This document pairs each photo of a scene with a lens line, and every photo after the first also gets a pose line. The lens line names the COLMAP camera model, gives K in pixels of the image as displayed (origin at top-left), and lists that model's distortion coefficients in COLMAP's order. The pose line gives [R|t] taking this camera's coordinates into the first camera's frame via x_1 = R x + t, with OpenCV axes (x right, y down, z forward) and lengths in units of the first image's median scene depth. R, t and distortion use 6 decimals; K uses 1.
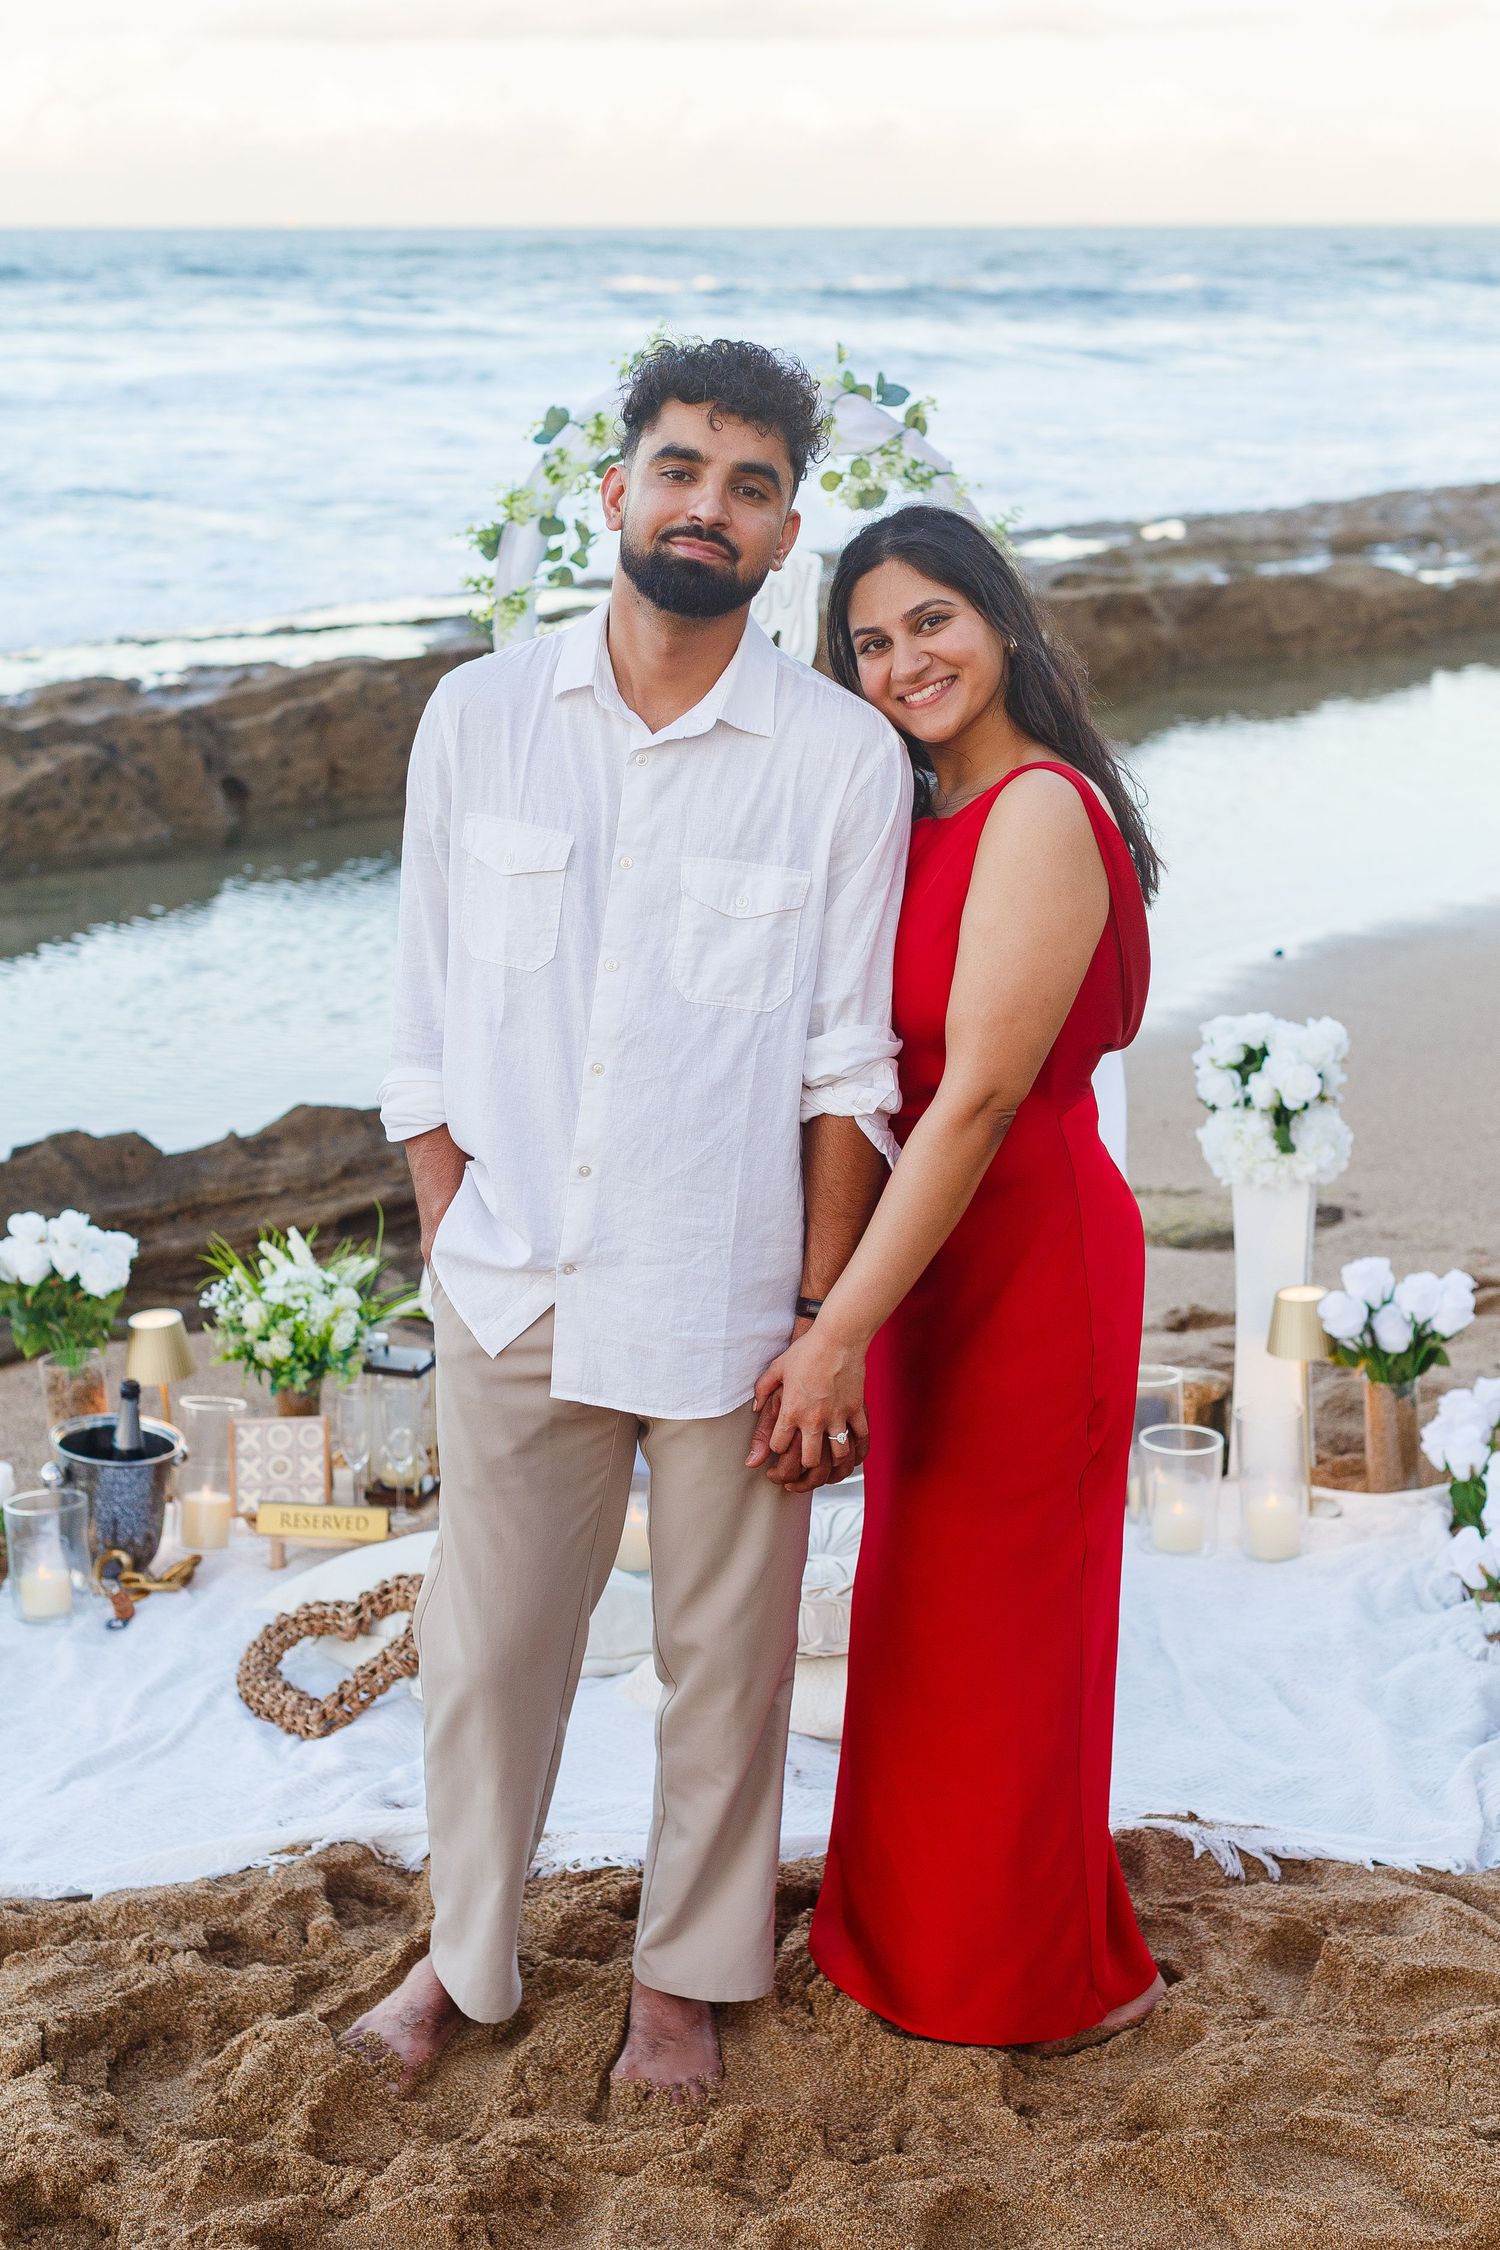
lens RADIAL K [[3351.3, 0, 762.7], [0, 3351.3, 1128.1], [0, 0, 1]] dist [0.047846, 0.000000]
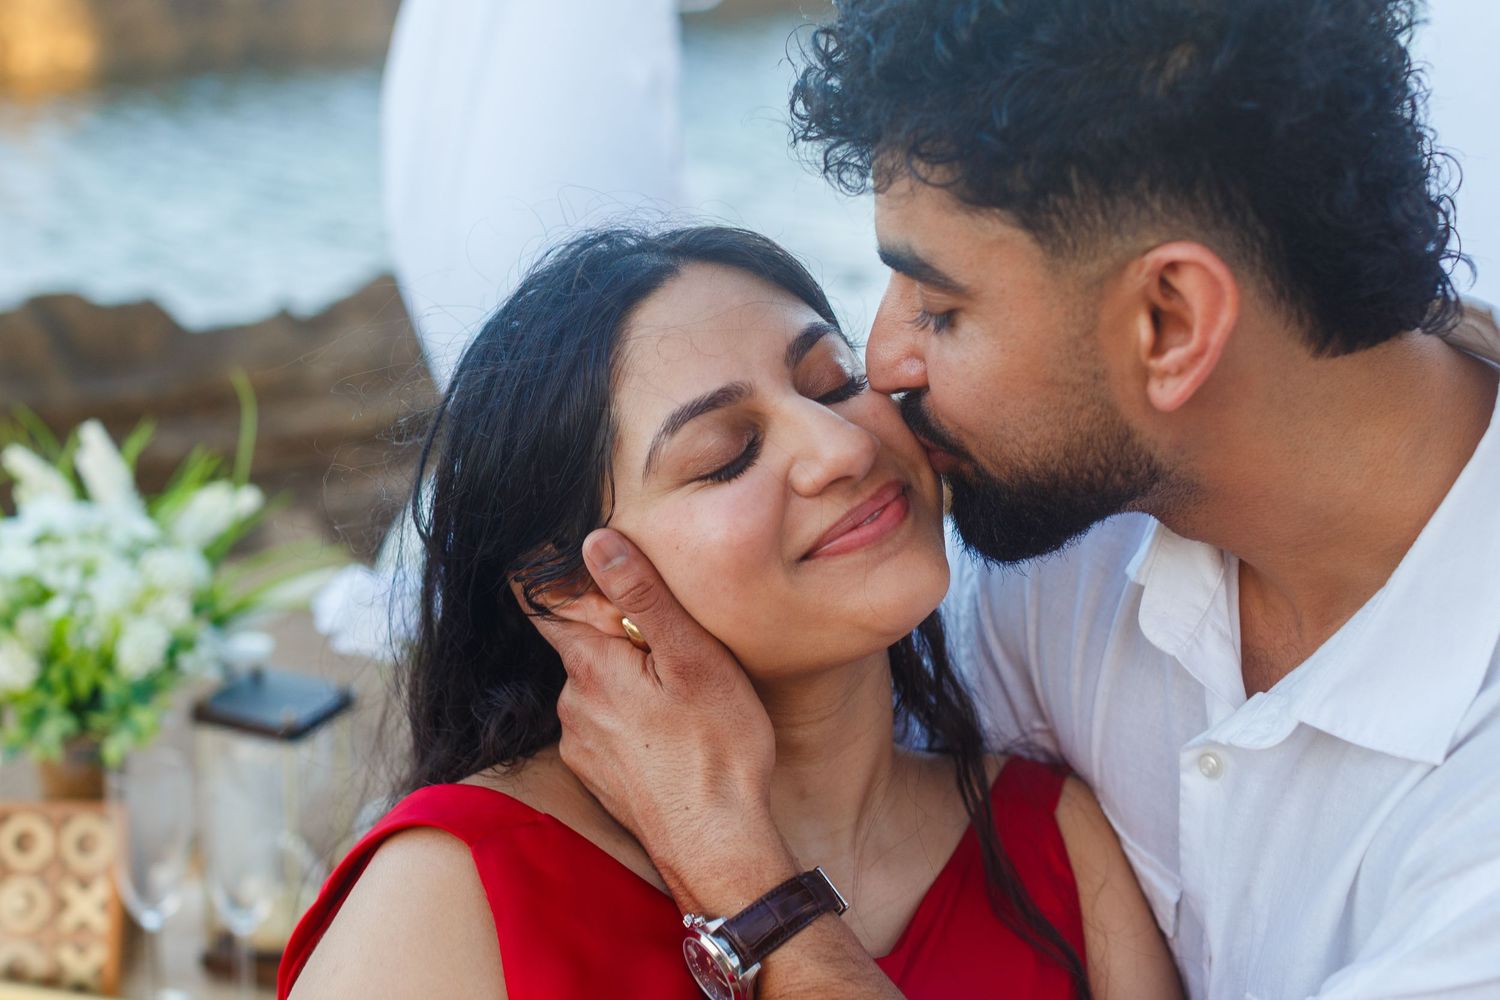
lens RADIAL K [[2234.2, 0, 757.2], [0, 2234.2, 488.7], [0, 0, 1]] dist [0.047846, 0.000000]
pose [[0.996457, 0.049503, -0.067987, -0.015406], [-0.046393, 0.997836, 0.046591, 0.019224], [0.070146, -0.043272, 0.996598, 0.681219]]
